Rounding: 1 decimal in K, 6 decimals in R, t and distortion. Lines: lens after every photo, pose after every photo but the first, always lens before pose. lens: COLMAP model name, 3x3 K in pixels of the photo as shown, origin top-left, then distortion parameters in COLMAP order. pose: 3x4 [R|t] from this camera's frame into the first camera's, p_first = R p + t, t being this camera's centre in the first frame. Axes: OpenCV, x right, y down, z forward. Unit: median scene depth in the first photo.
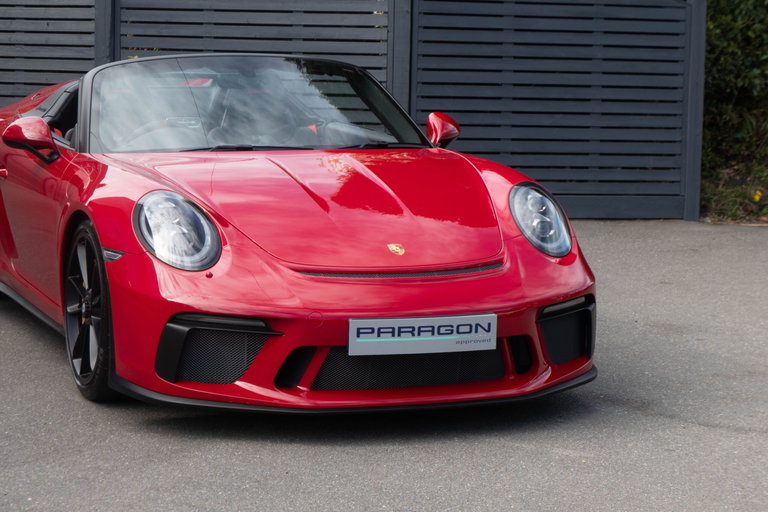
lens RADIAL K [[2034.7, 0, 385.4], [0, 2034.7, 250.6], [0, 0, 1]] dist [-0.114102, 0.000000]
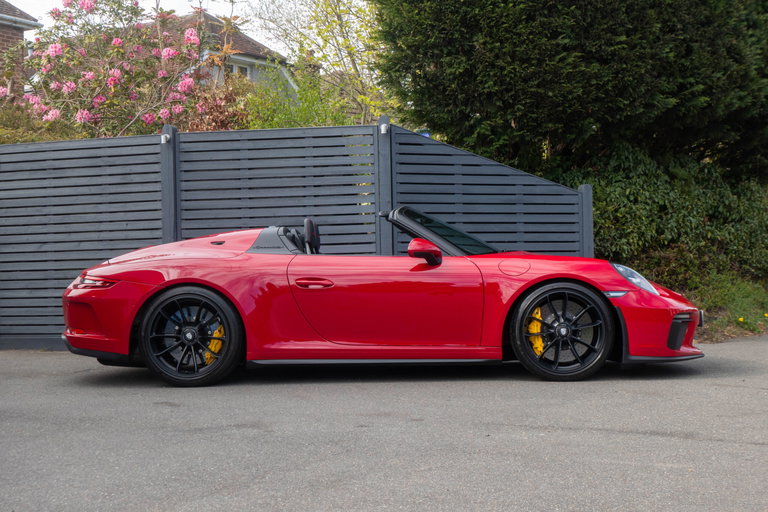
lens RADIAL K [[1232.1, 0, 383.4], [0, 1232.1, 239.6], [0, 0, 1]] dist [-0.046937, 0.000000]
pose [[0.995617, -0.038334, 0.085306, -0.064685], [0.050939, 0.987240, -0.150869, 0.035807], [-0.078434, 0.154553, 0.984866, 0.157799]]
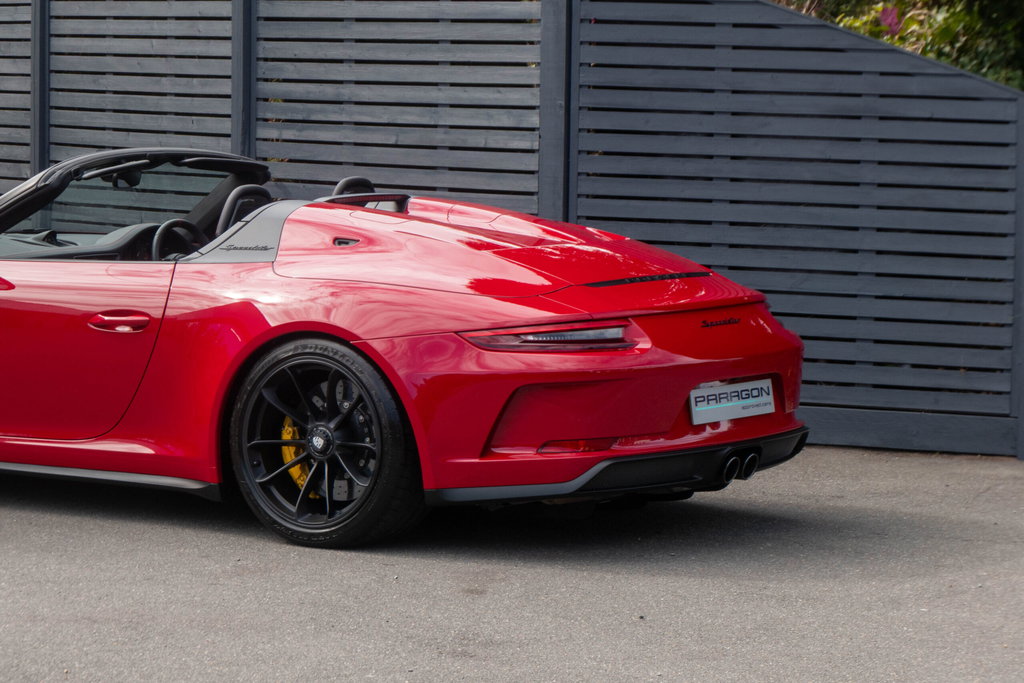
lens RADIAL K [[3876.5, 0, 510.5], [0, 3876.5, 336.4], [0, 0, 1]] dist [0.020116, 0.000000]
pose [[0.837274, 0.035087, -0.545657, 0.645136], [-0.067684, 0.996915, -0.039752, 0.004294], [0.542578, 0.070216, 0.837065, -0.025257]]
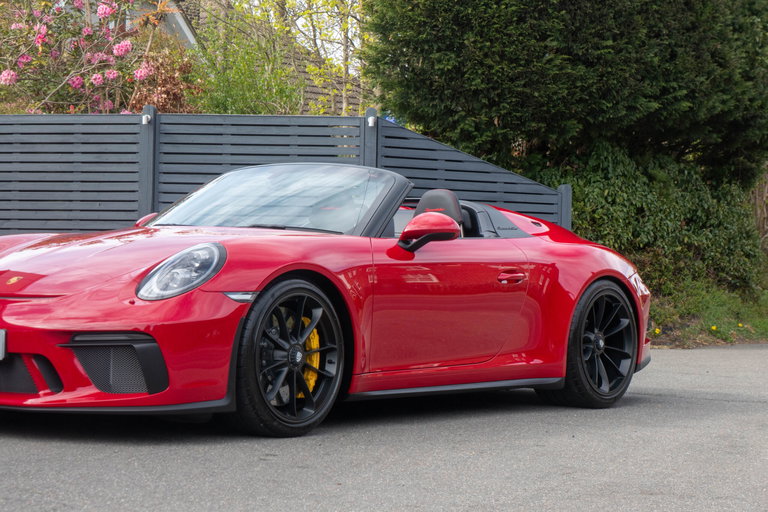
lens RADIAL K [[1797.7, 0, 414.6], [0, 1797.7, 231.5], [0, 0, 1]] dist [-0.041986, 0.000000]
pose [[0.982053, 0.003540, 0.188571, -0.189883], [0.023816, 0.989493, -0.142608, 0.084111], [-0.187095, 0.144540, 0.971650, -0.208971]]
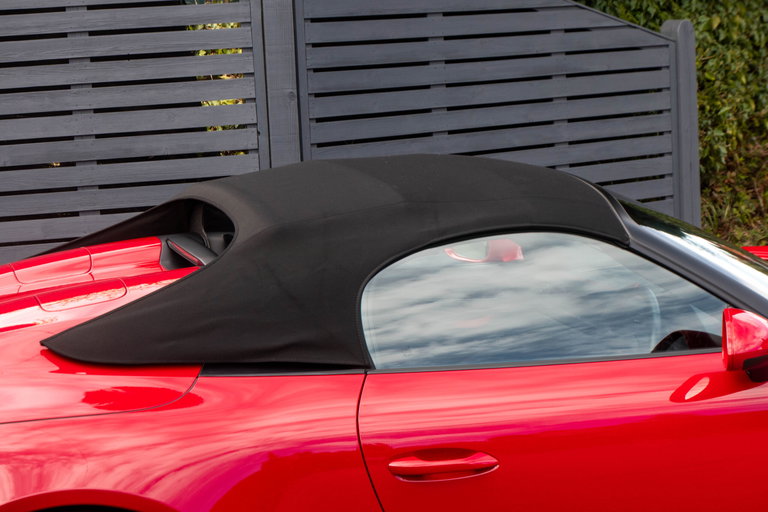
lens RADIAL K [[1977.8, 0, 384.8], [0, 1977.8, 253.8], [0, 0, 1]] dist [-0.078203, 0.000000]
pose [[0.909187, -0.119253, 0.398945, -0.179563], [0.116972, 0.992677, 0.030158, -0.085089], [-0.399620, 0.019246, 0.916479, 0.481961]]
